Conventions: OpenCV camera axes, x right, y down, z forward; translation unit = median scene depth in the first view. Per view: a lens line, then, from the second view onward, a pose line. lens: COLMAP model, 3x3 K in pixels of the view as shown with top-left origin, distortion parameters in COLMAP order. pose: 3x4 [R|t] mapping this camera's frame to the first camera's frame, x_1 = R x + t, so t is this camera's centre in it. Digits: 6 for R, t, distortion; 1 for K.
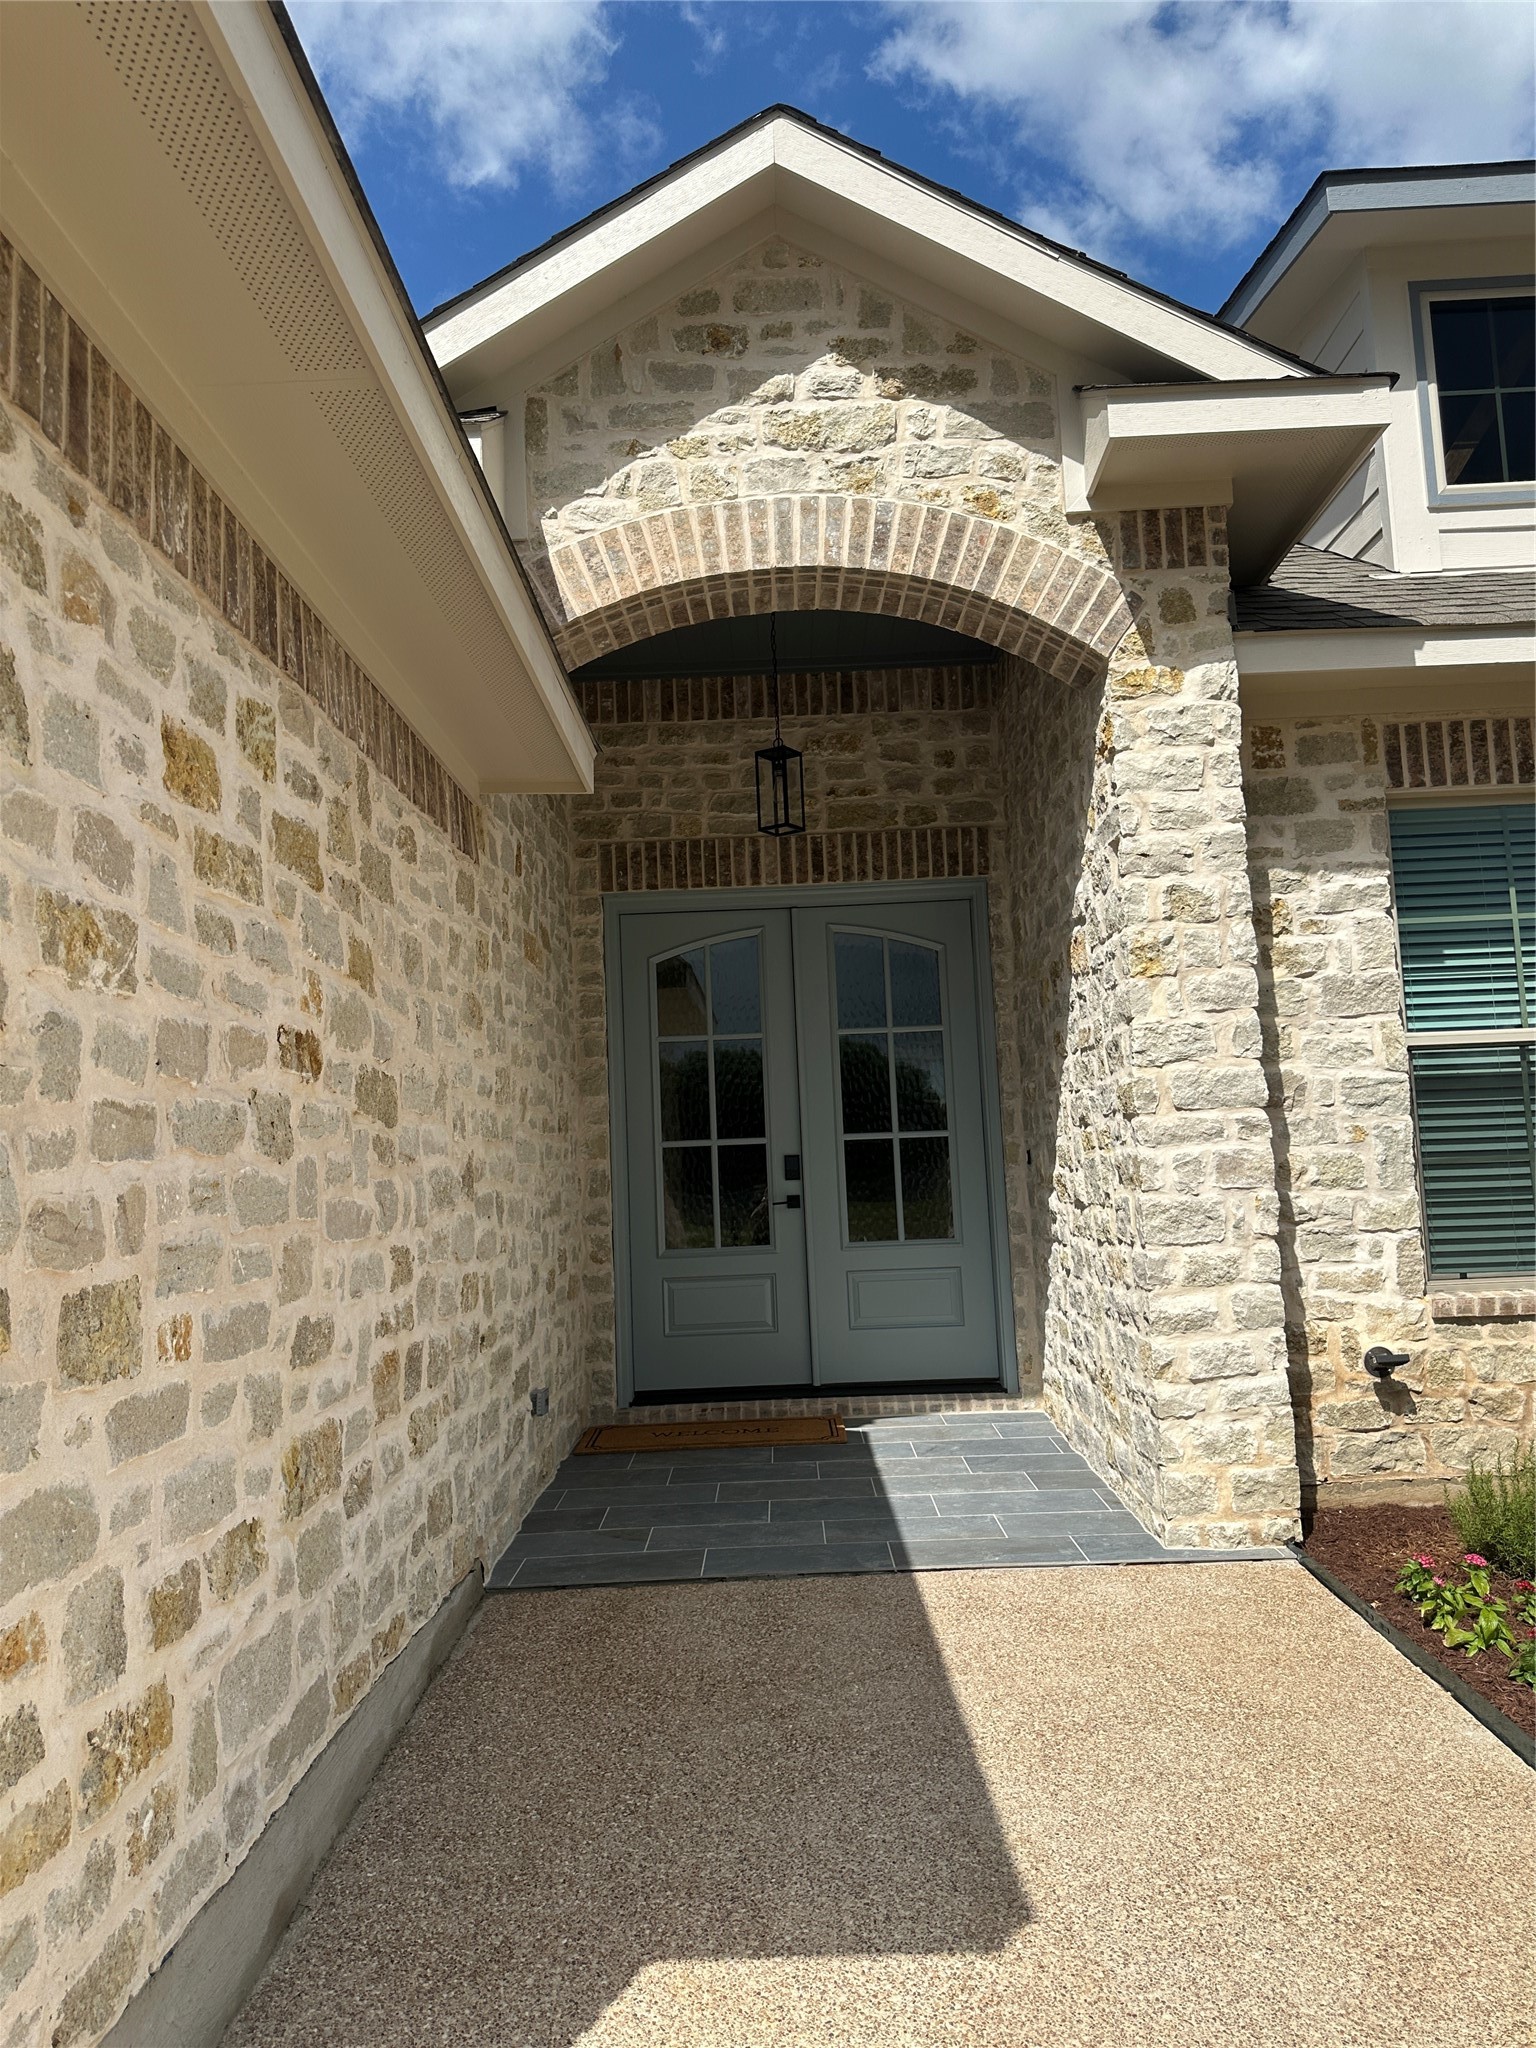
lens RADIAL K [[1393.2, 0, 768.0], [0, 1393.2, 1024.0], [0, 0, 1]] dist [0.198448, -0.307807]
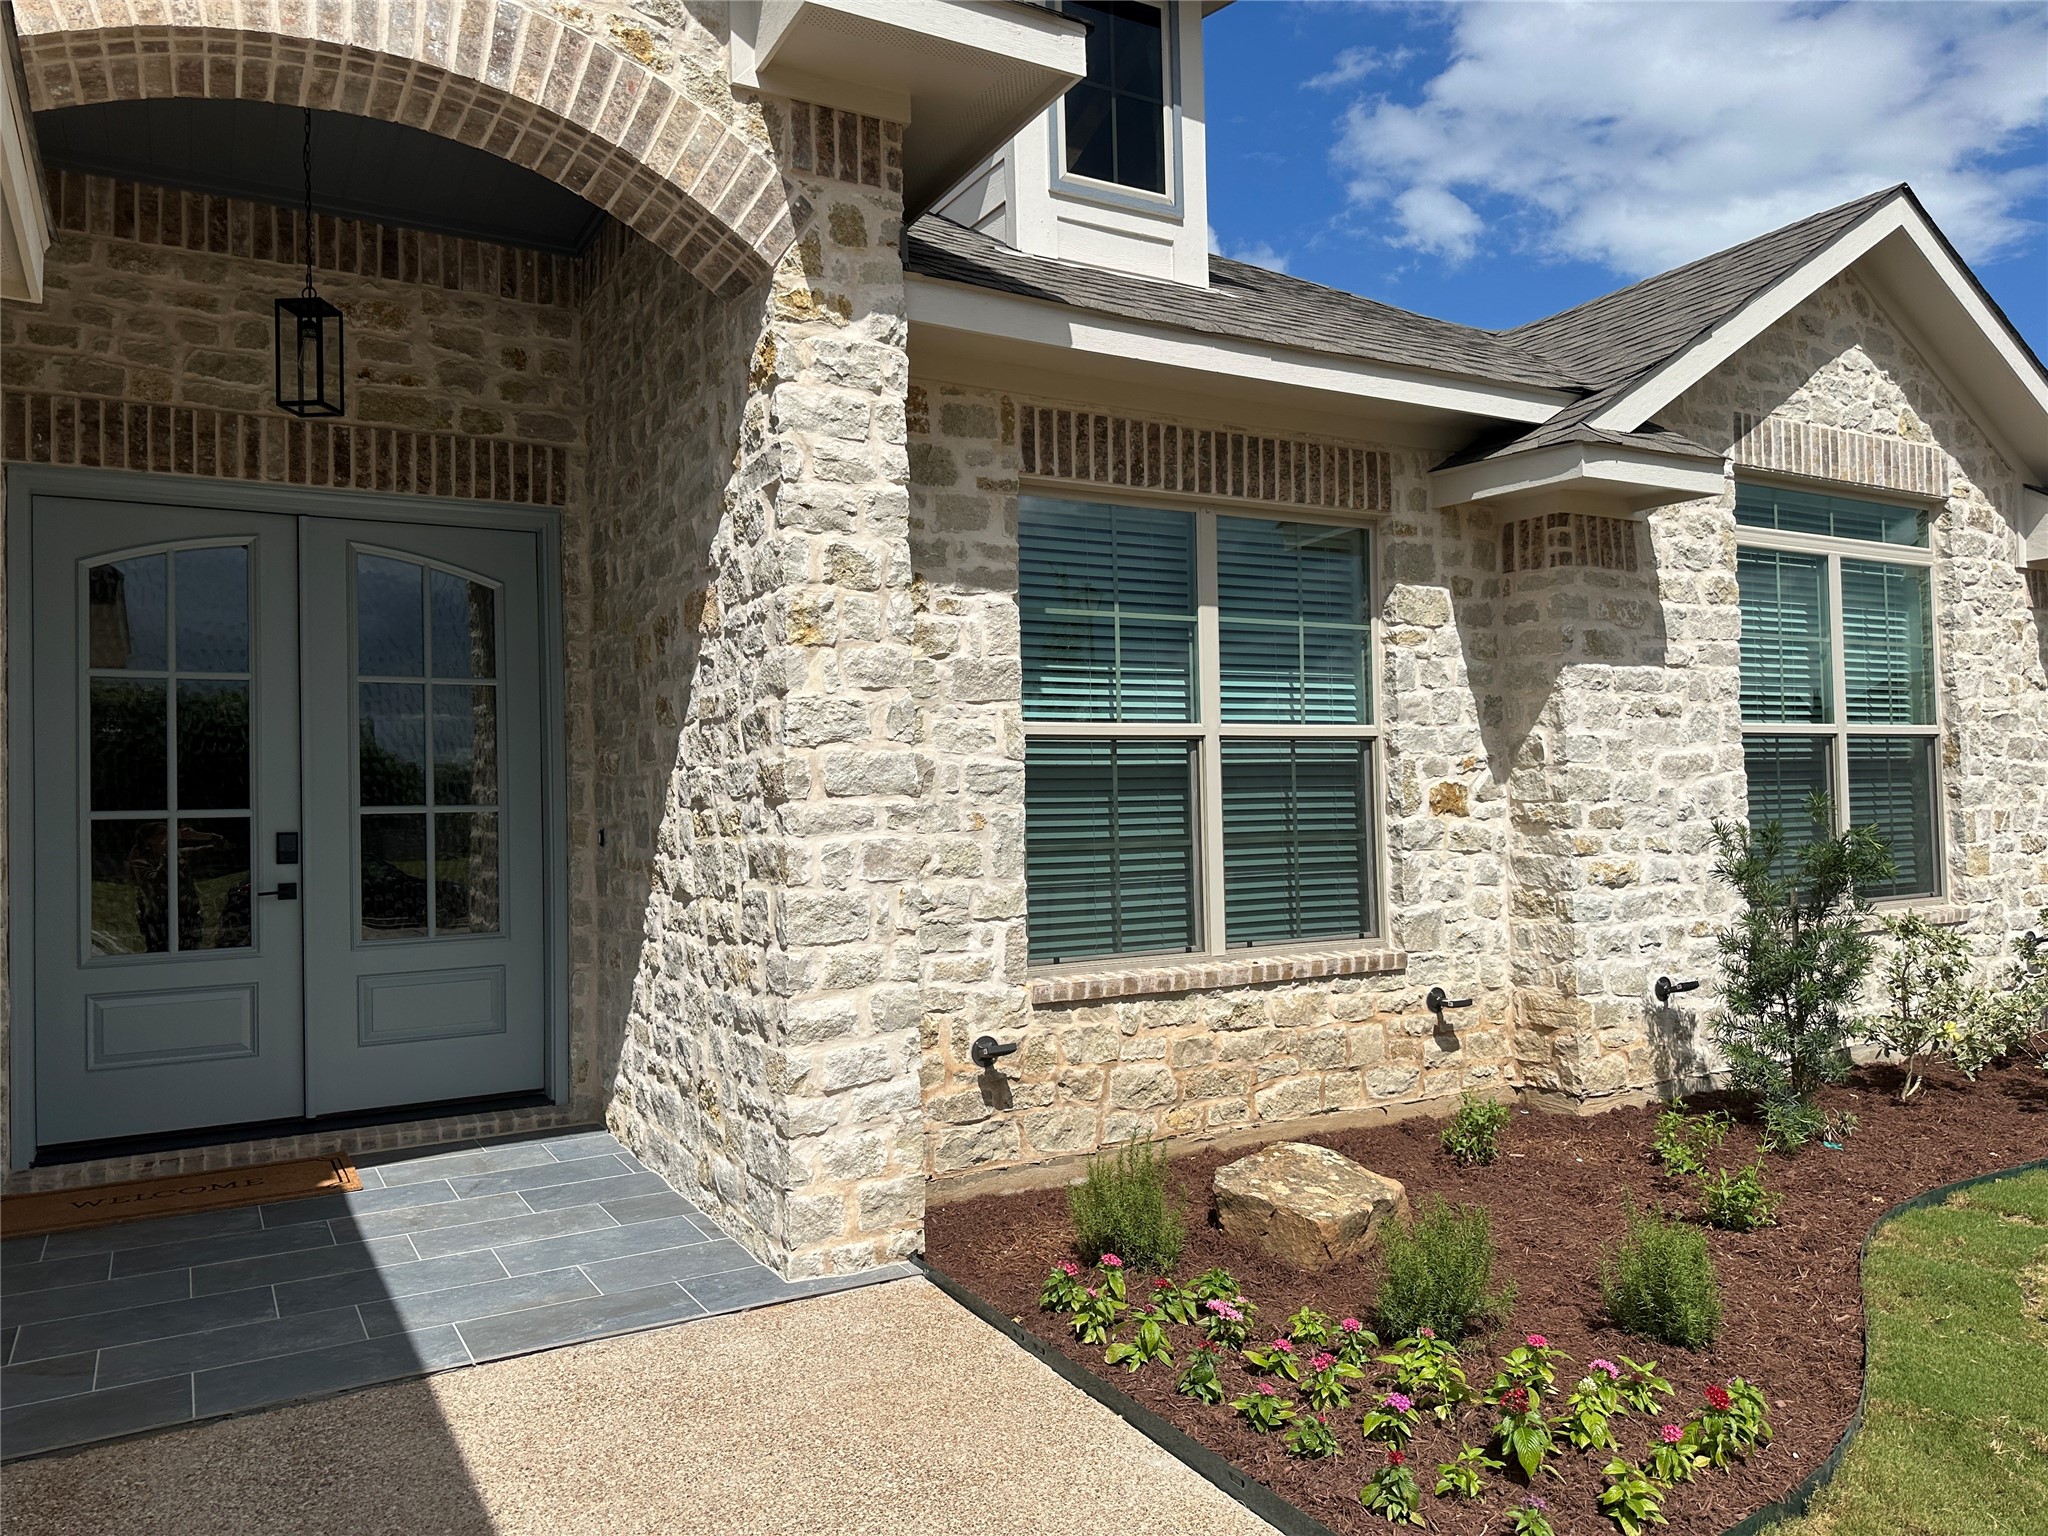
lens RADIAL K [[1444.6, 0, 1020.8], [0, 1444.6, 764.3], [0, 0, 1]] dist [0.143130, -0.193712]
pose [[0.870231, 0.037829, 0.491190, -0.052677], [-0.063950, 0.997286, 0.036494, -0.000595], [-0.488476, -0.063169, 0.870288, 0.126675]]
